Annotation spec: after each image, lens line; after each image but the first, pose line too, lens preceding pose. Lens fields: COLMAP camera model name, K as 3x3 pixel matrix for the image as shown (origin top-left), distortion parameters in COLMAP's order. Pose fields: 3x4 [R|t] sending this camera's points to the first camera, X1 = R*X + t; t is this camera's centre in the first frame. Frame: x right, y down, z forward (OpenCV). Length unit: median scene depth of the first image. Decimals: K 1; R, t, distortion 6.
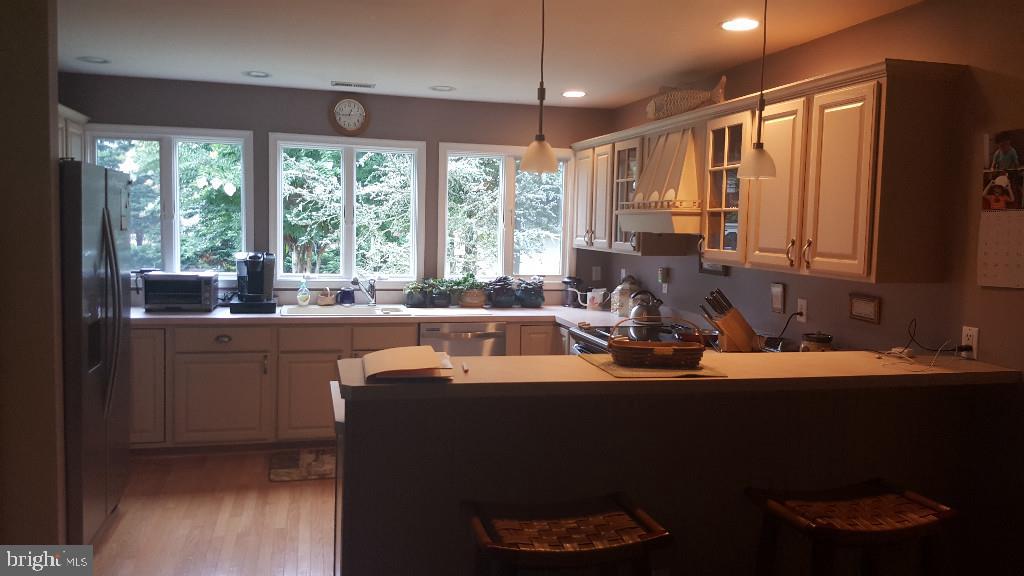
lens RADIAL K [[791.9, 0, 503.5], [0, 791.9, 279.8], [0, 0, 1]] dist [0.159729, -0.276257]
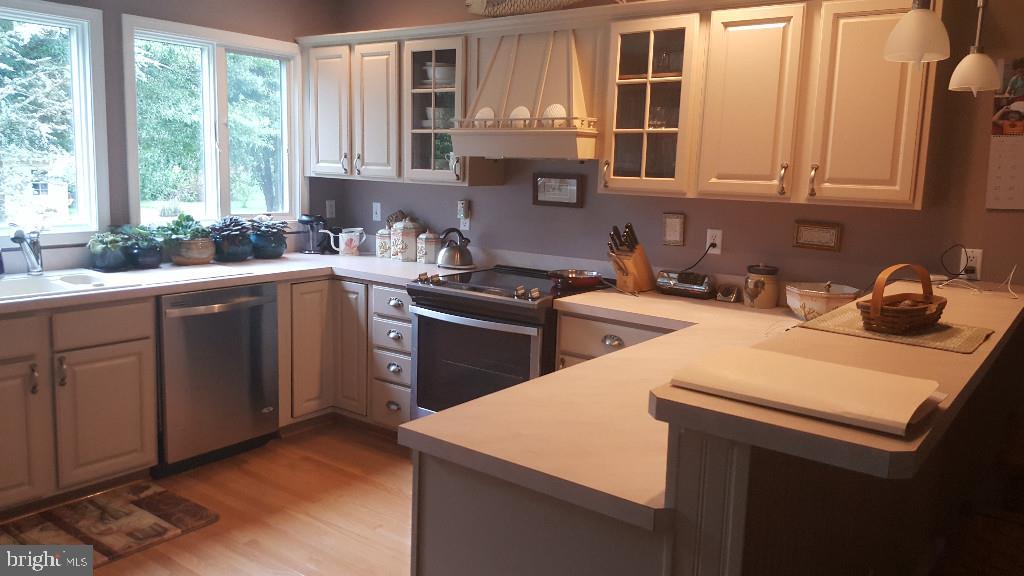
lens RADIAL K [[791.9, 0, 503.5], [0, 791.9, 279.8], [0, 0, 1]] dist [0.159729, -0.276257]
pose [[0.783173, -0.092021, 0.614957, -0.276111], [0.035338, 0.993977, 0.103733, -0.015958], [-0.620799, -0.059509, 0.781708, 0.293443]]
